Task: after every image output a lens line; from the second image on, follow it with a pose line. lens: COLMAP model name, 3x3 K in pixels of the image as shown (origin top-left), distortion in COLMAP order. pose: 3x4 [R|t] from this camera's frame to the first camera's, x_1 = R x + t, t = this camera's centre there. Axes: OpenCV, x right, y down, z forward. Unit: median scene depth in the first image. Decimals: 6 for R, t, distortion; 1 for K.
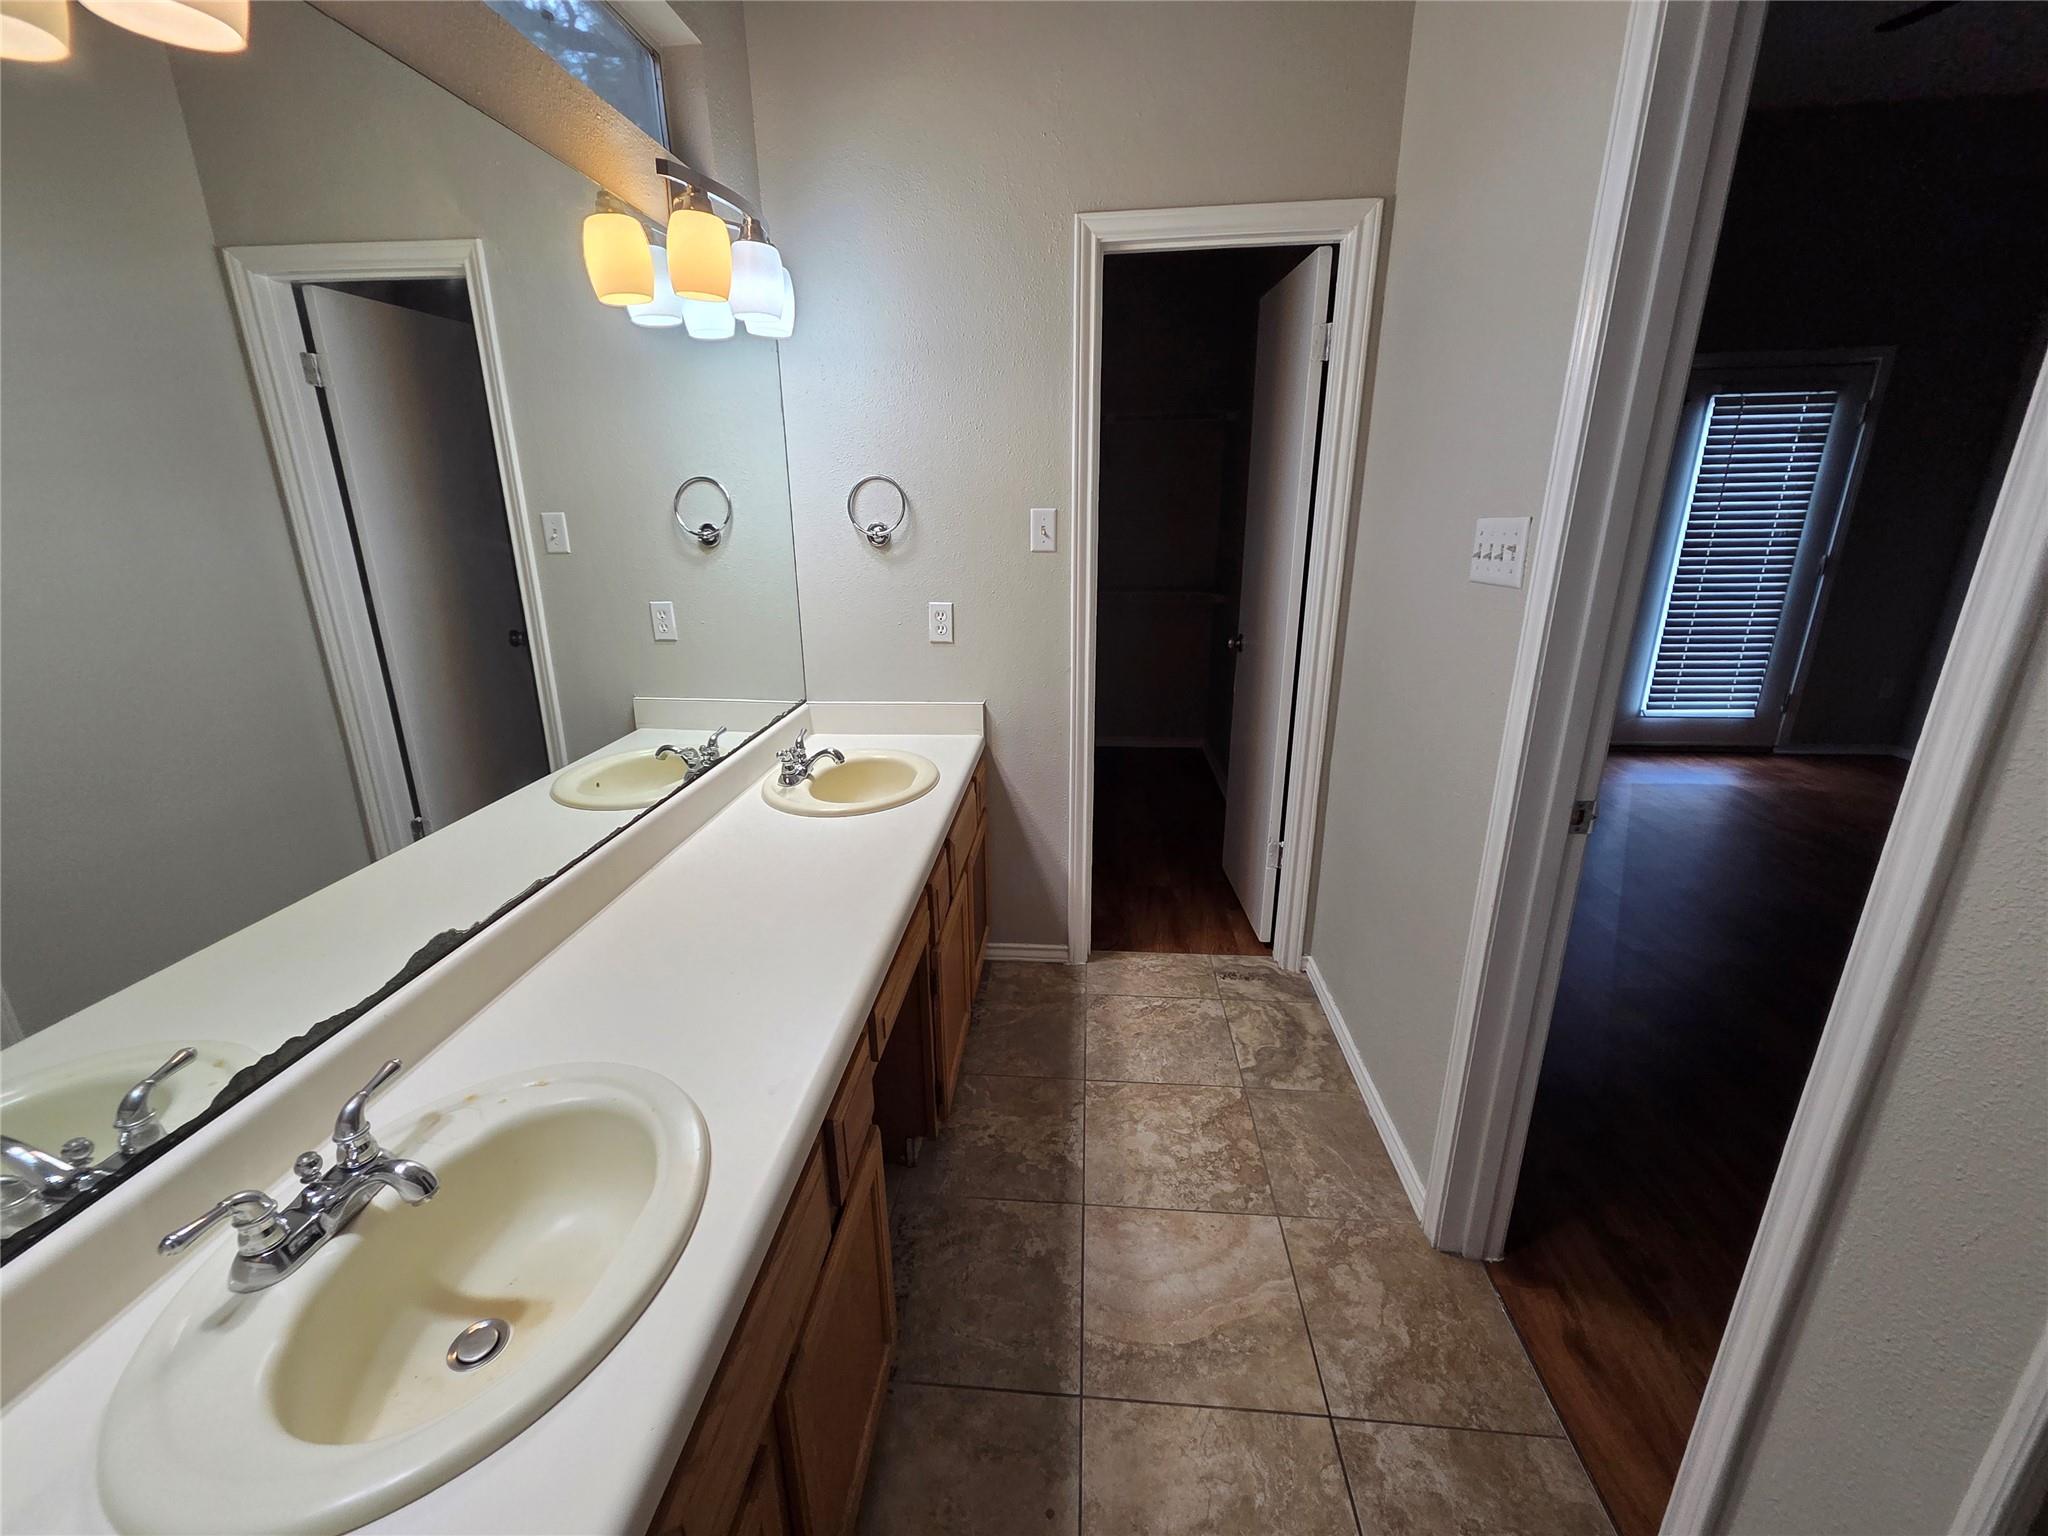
lens RADIAL K [[836.9, 0, 1008.9], [0, 836.9, 759.7], [0, 0, 1]] dist [0.004345, 0.000446]
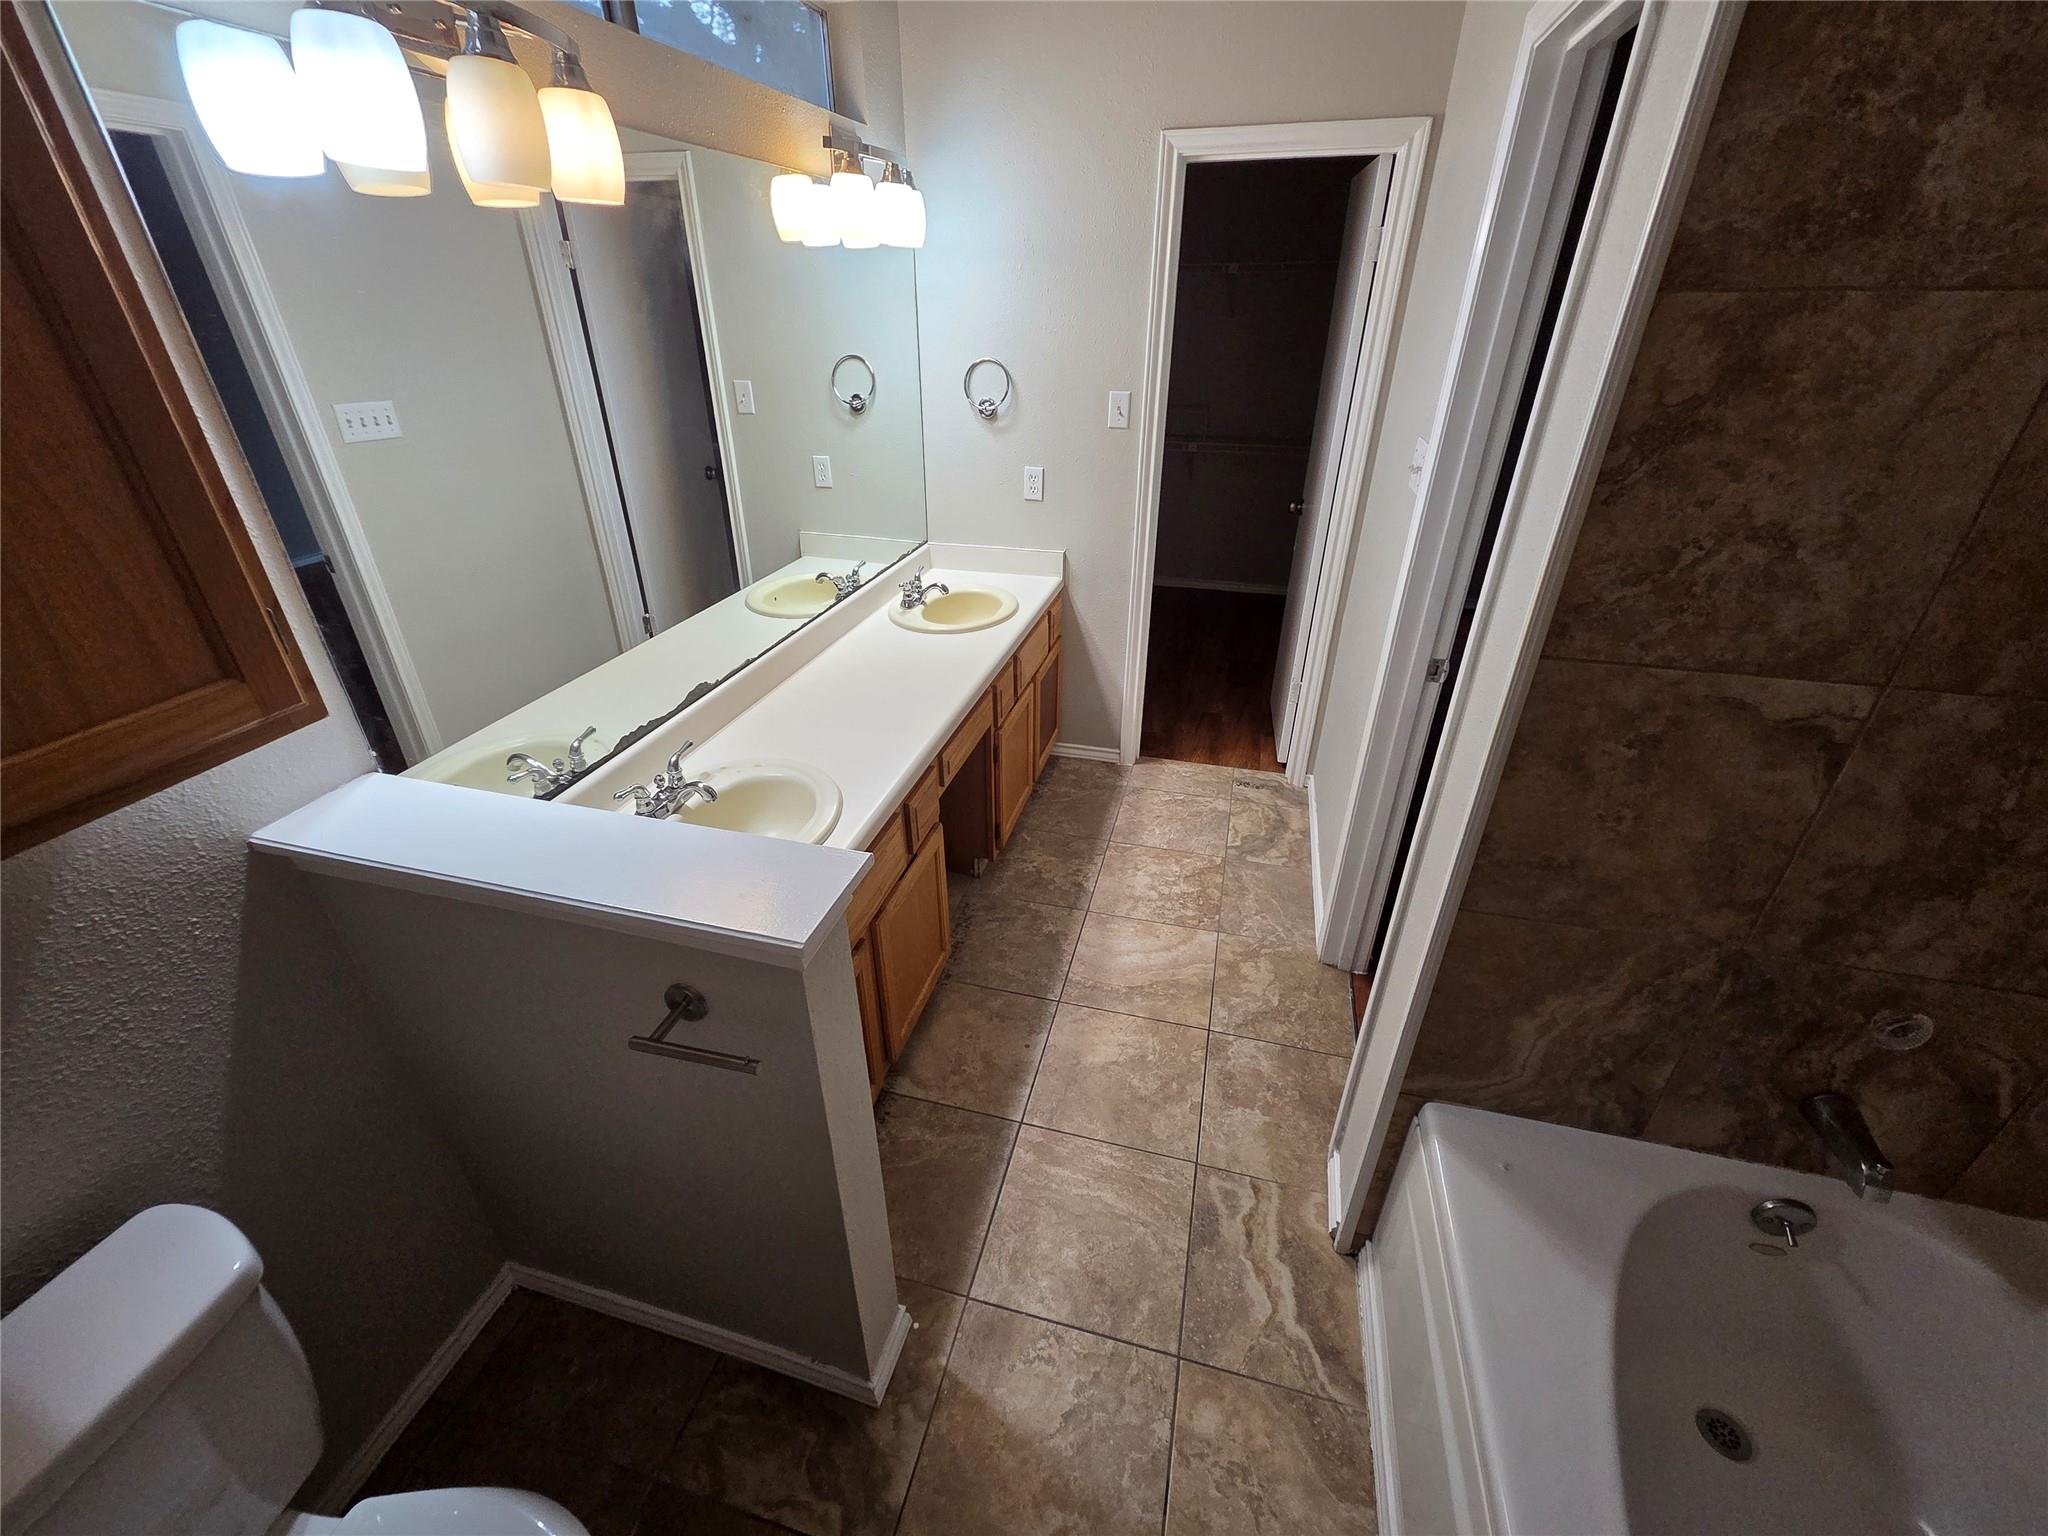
lens RADIAL K [[836.9, 0, 1008.9], [0, 836.9, 759.7], [0, 0, 1]] dist [0.004345, 0.000446]
pose [[0.983266, 0.094677, -0.155642, 0.137971], [-0.061263, 0.976434, 0.206936, -0.021824], [0.171567, -0.193938, 0.965895, -0.345539]]
